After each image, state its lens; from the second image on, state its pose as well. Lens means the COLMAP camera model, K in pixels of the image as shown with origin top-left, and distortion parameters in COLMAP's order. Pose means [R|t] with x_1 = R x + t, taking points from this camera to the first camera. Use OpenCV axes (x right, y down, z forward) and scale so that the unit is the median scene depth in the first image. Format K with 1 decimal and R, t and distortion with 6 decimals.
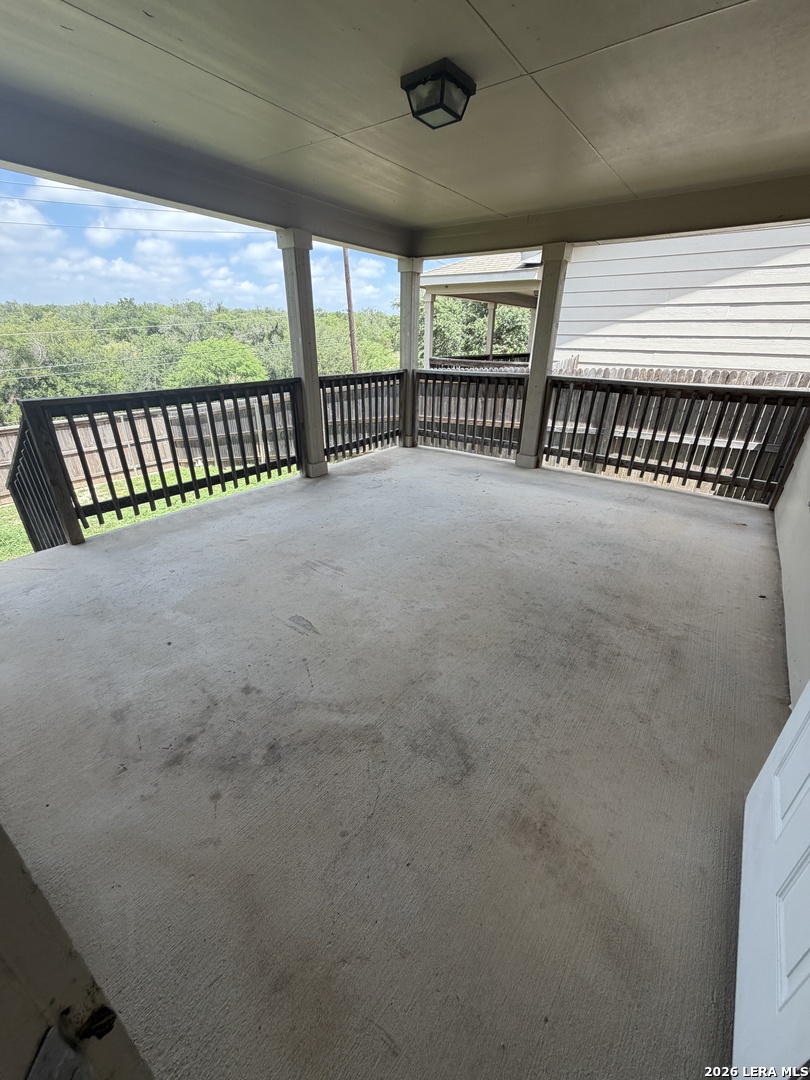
lens RADIAL K [[433.7, 0, 398.9], [0, 433.7, 544.6], [0, 0, 1]] dist [0.002019, 0.000658]
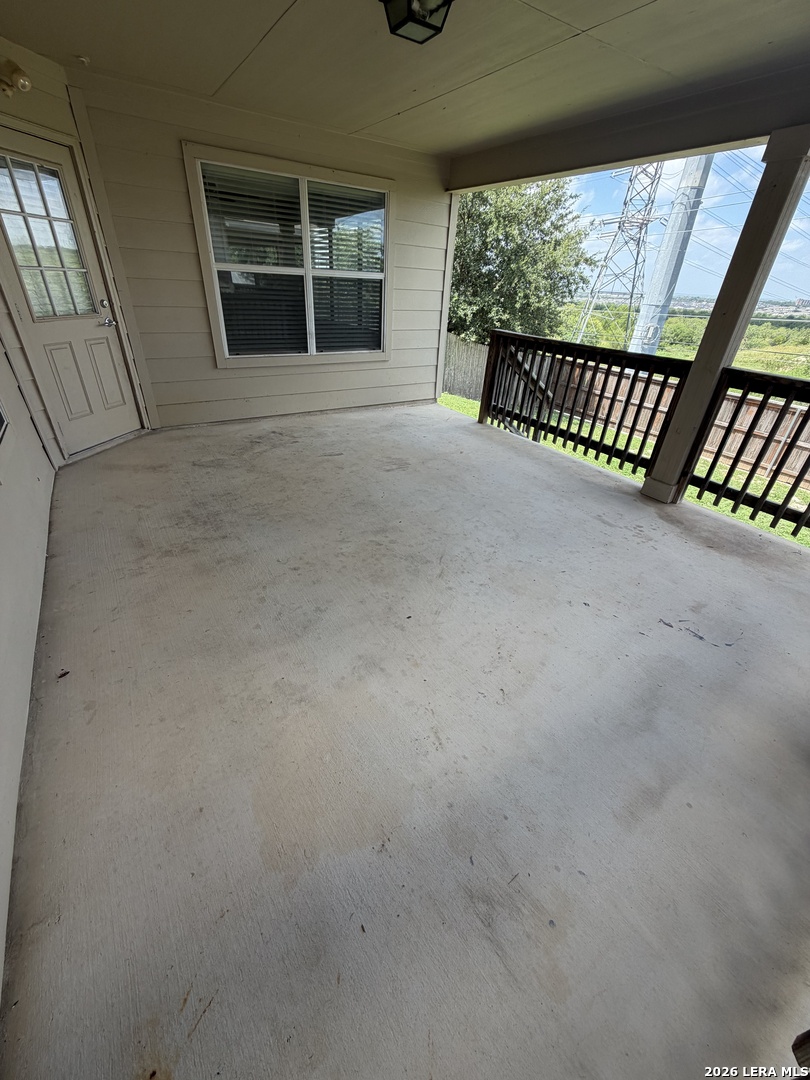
lens RADIAL K [[433.7, 0, 396.5], [0, 433.7, 538.8], [0, 0, 1]] dist [0.002019, 0.000658]
pose [[-0.356691, 0.451118, -0.818085, 0.731112], [-0.458940, 0.678124, 0.574040, -0.407090], [0.813723, 0.580207, -0.034845, 0.870972]]
